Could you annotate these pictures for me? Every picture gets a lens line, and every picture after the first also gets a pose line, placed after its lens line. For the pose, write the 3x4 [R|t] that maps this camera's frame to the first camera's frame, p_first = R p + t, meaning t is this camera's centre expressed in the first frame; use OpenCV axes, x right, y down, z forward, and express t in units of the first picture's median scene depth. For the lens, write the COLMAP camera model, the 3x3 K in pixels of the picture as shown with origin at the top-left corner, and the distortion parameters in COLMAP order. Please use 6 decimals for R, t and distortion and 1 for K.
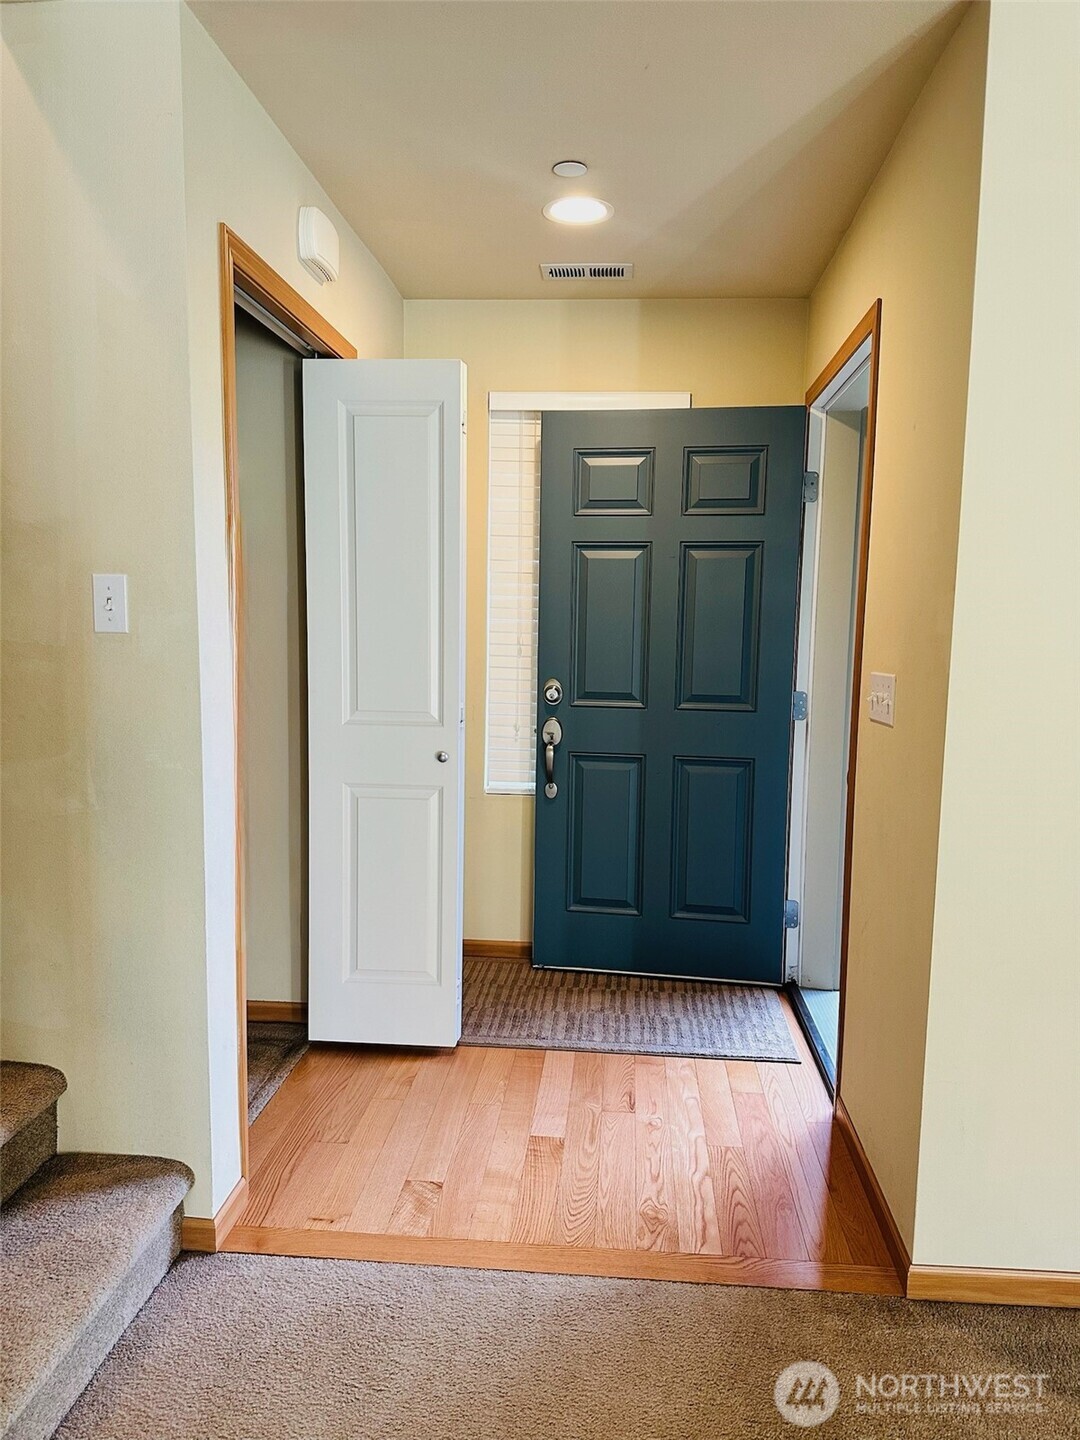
lens RADIAL K [[1017.0, 0, 540.7], [0, 1017.0, 722.8], [0, 0, 1]] dist [0.012925, -0.000691]
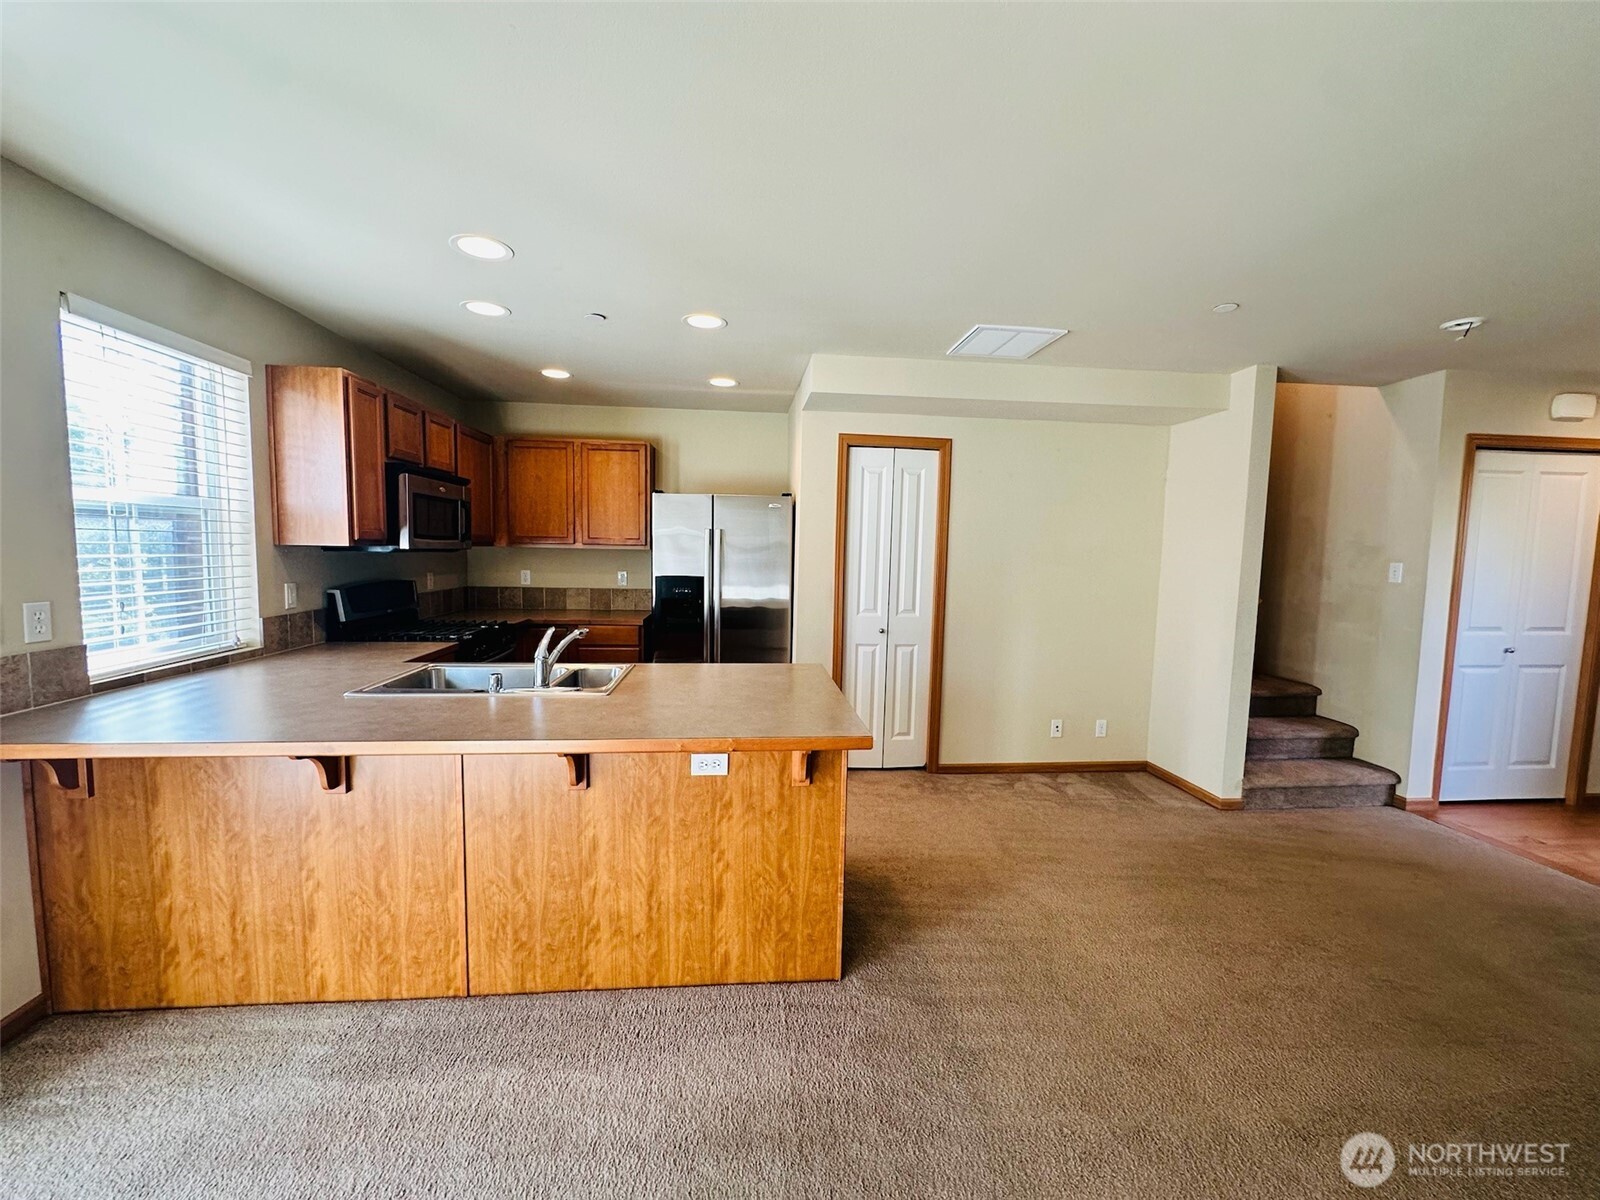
lens RADIAL K [[639.2, 0, 803.2], [0, 639.2, 598.2], [0, 0, 1]] dist [-0.001445, -0.000121]
pose [[0.181913, 0.067646, -0.980985, 1.011501], [-0.118551, 0.991863, 0.046412, 0.068021], [0.976142, 0.107854, 0.188452, -0.940209]]
